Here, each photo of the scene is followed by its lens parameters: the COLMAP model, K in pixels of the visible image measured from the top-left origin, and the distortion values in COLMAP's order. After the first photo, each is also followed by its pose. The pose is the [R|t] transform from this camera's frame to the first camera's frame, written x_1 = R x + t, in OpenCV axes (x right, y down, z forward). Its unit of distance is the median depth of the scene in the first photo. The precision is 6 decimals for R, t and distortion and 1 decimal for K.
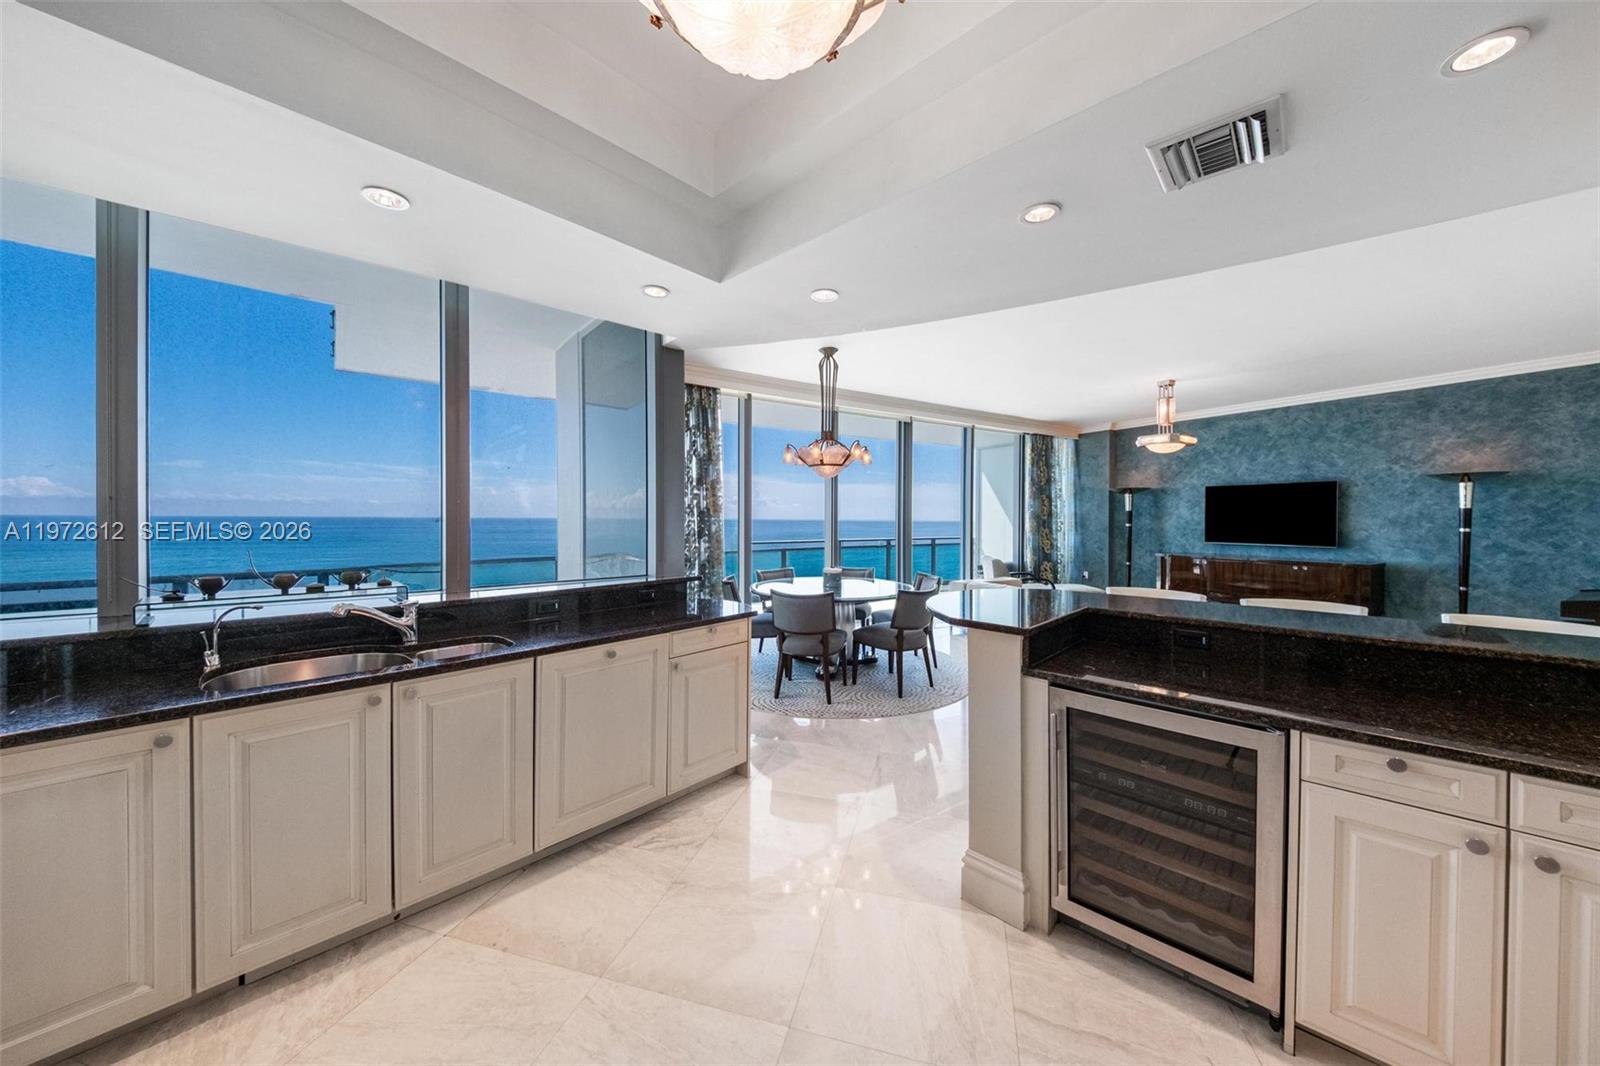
lens RADIAL K [[542.1, 0, 802.8], [0, 542.1, 534.0], [0, 0, 1]] dist [-0.008200, -0.000568]
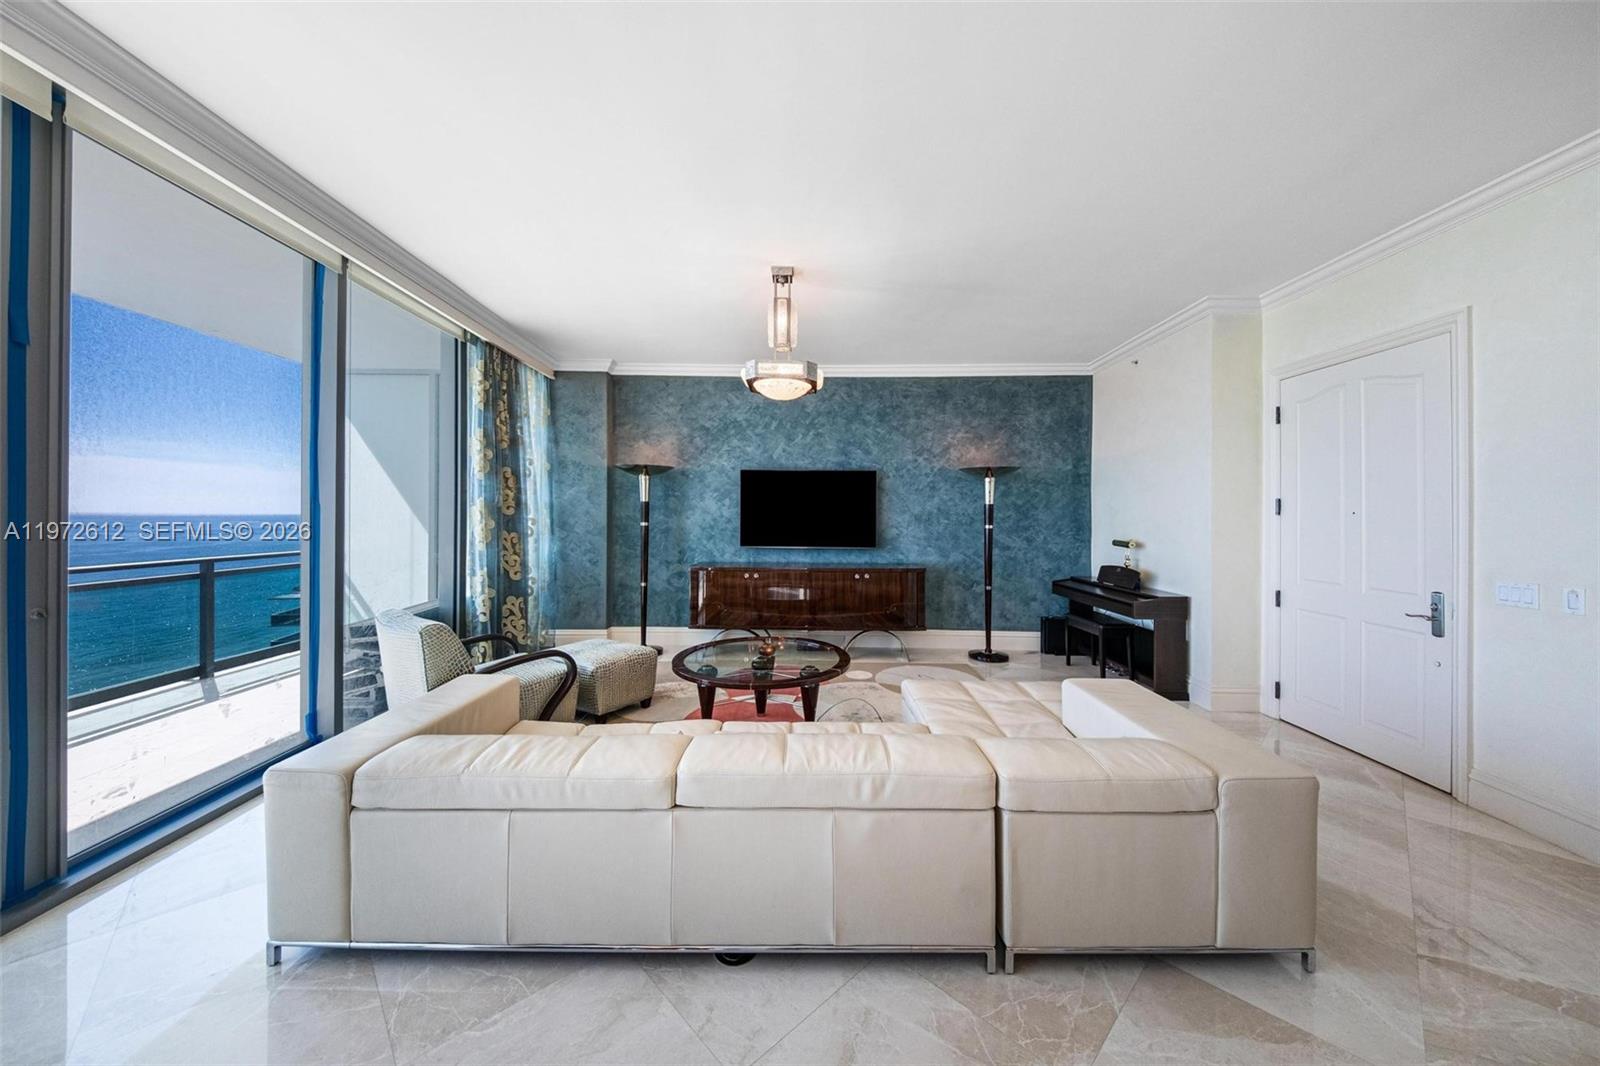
lens RADIAL K [[542.1, 0, 801.2], [0, 542.1, 516.0], [0, 0, 1]] dist [-0.008200, -0.000568]
pose [[0.493089, 0.003946, 0.869970, 0.173938], [0.022129, 0.999609, -0.017076, -0.013883], [-0.869697, 0.027671, 0.492809, 0.646852]]
